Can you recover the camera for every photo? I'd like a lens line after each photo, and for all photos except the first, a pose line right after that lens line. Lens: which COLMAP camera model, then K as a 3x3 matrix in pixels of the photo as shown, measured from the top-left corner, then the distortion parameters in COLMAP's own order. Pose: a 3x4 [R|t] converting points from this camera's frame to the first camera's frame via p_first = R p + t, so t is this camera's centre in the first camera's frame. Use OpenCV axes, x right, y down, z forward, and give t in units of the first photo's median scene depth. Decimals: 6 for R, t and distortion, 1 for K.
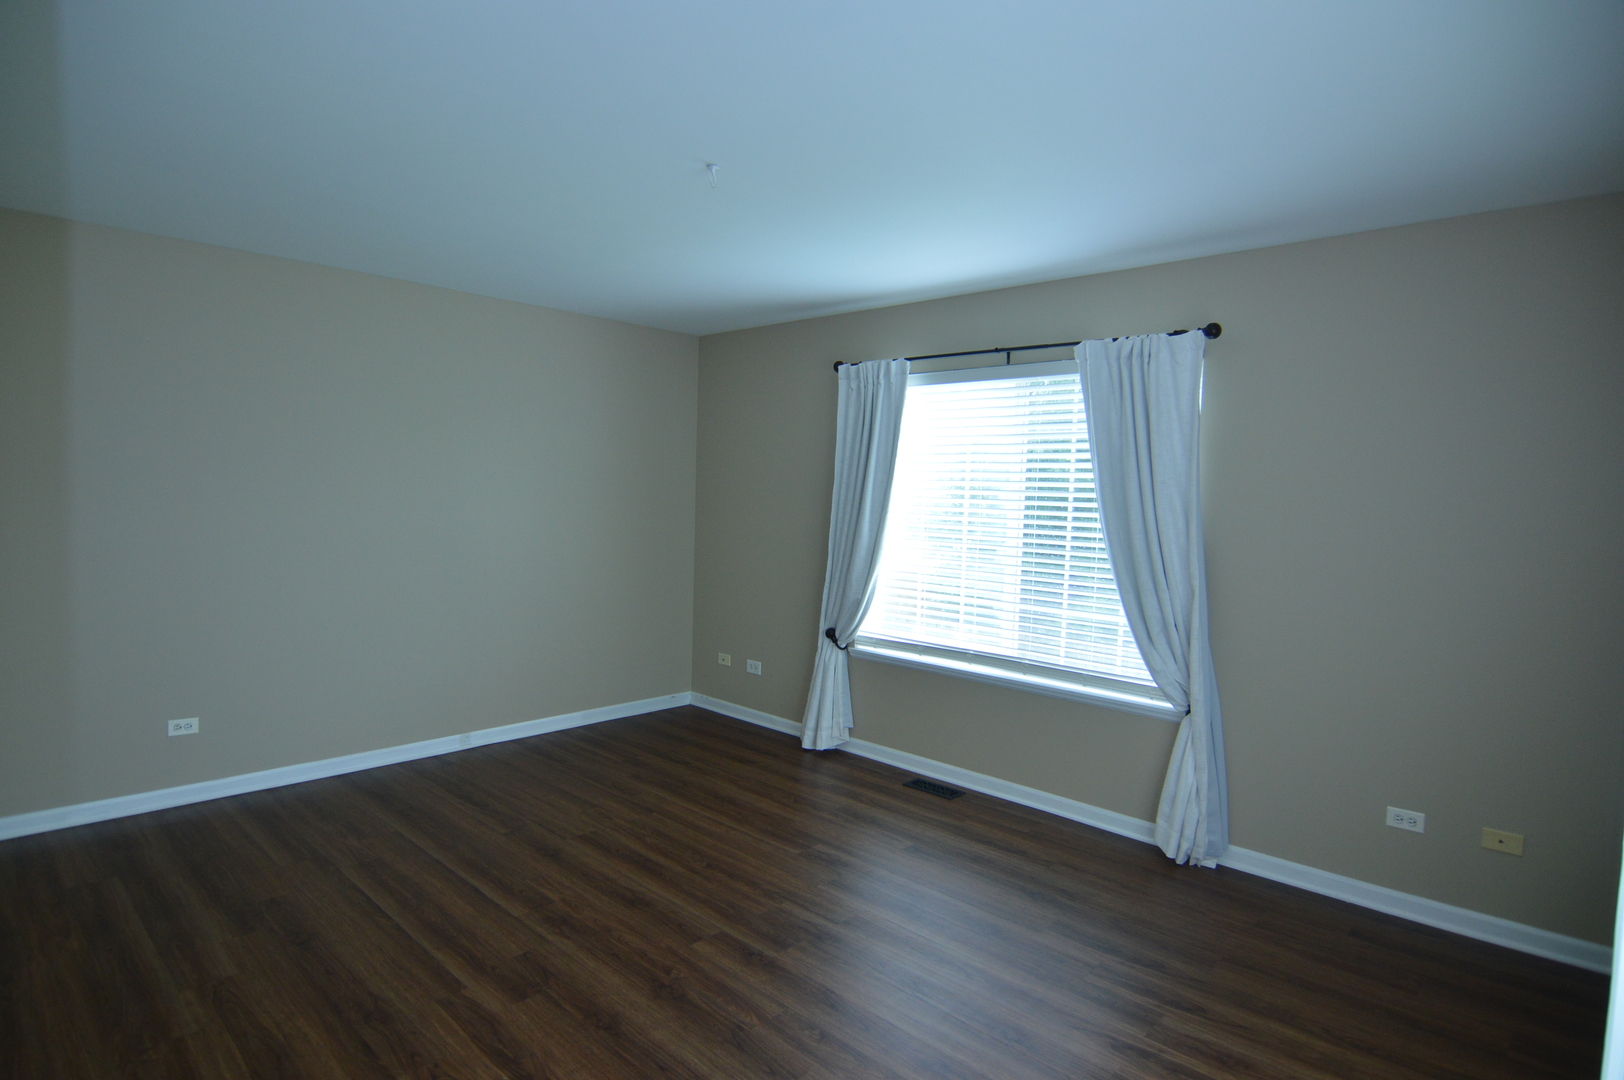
lens RADIAL K [[865.2, 0, 812.0], [0, 865.2, 540.0], [0, 0, 1]] dist [0.005756, -0.020576]
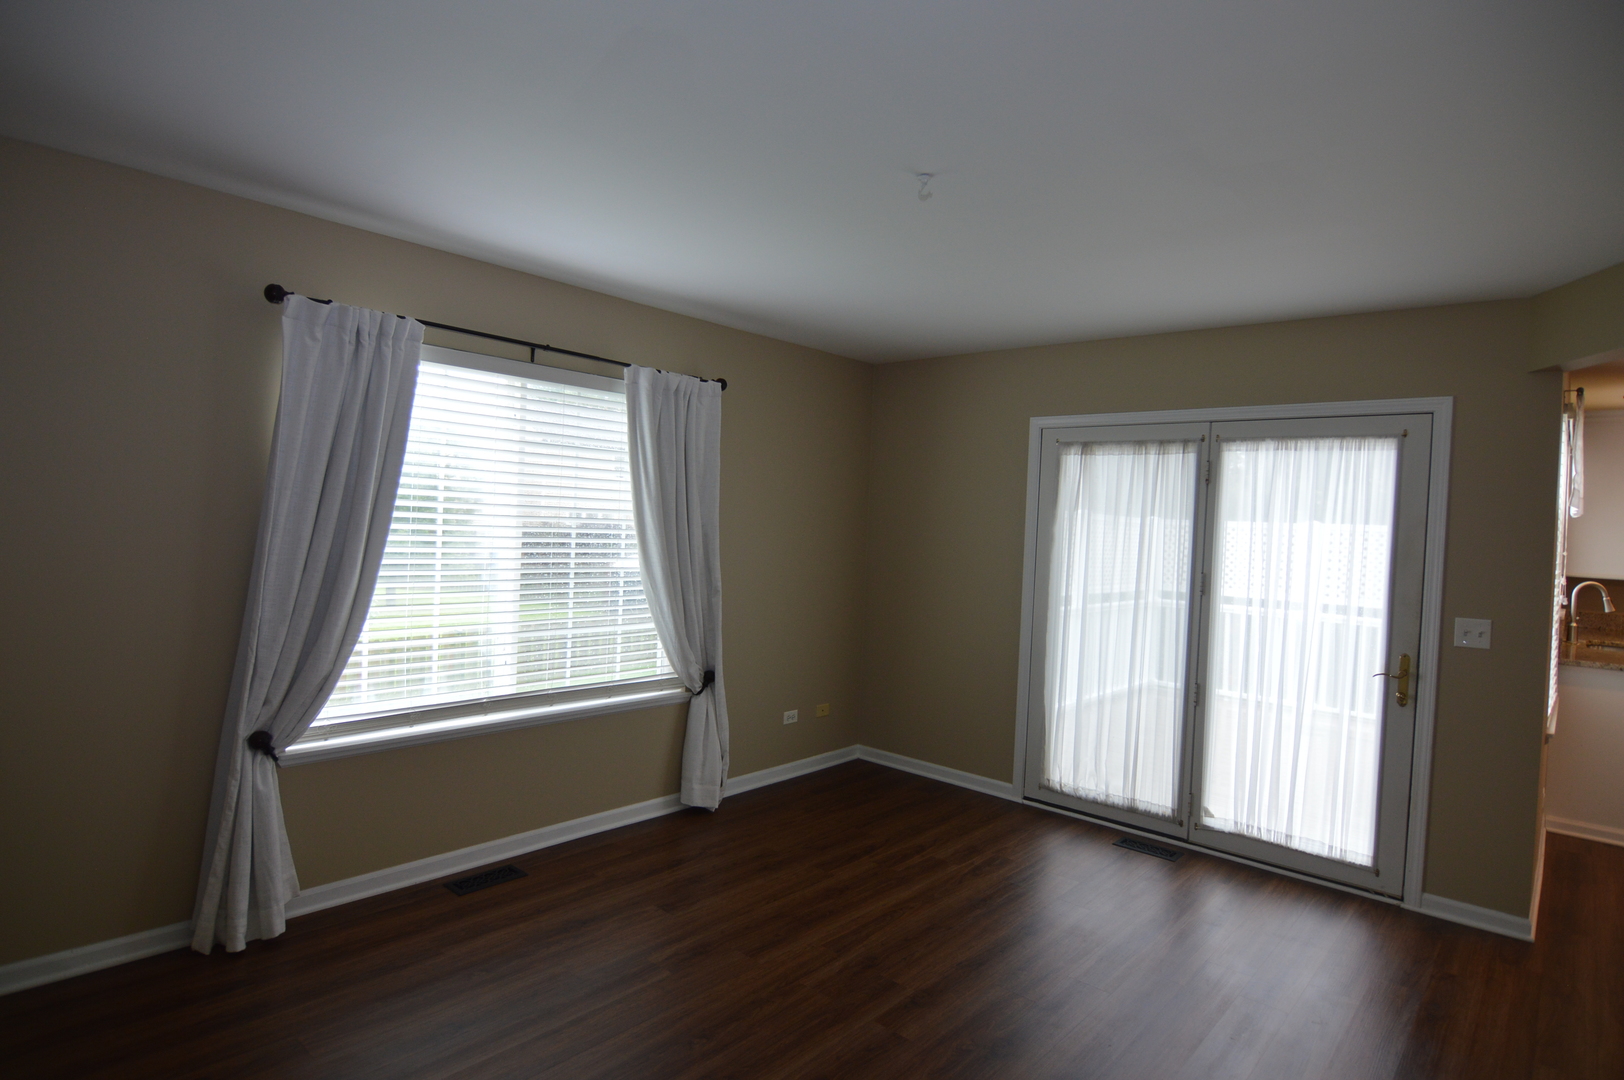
lens RADIAL K [[865.2, 0, 812.0], [0, 865.2, 540.0], [0, 0, 1]] dist [0.005756, -0.020576]
pose [[-0.028142, -0.054165, 0.998135, -0.674574], [0.009473, 0.998472, 0.054451, -0.068761], [-0.999559, 0.010988, -0.027586, 0.749041]]
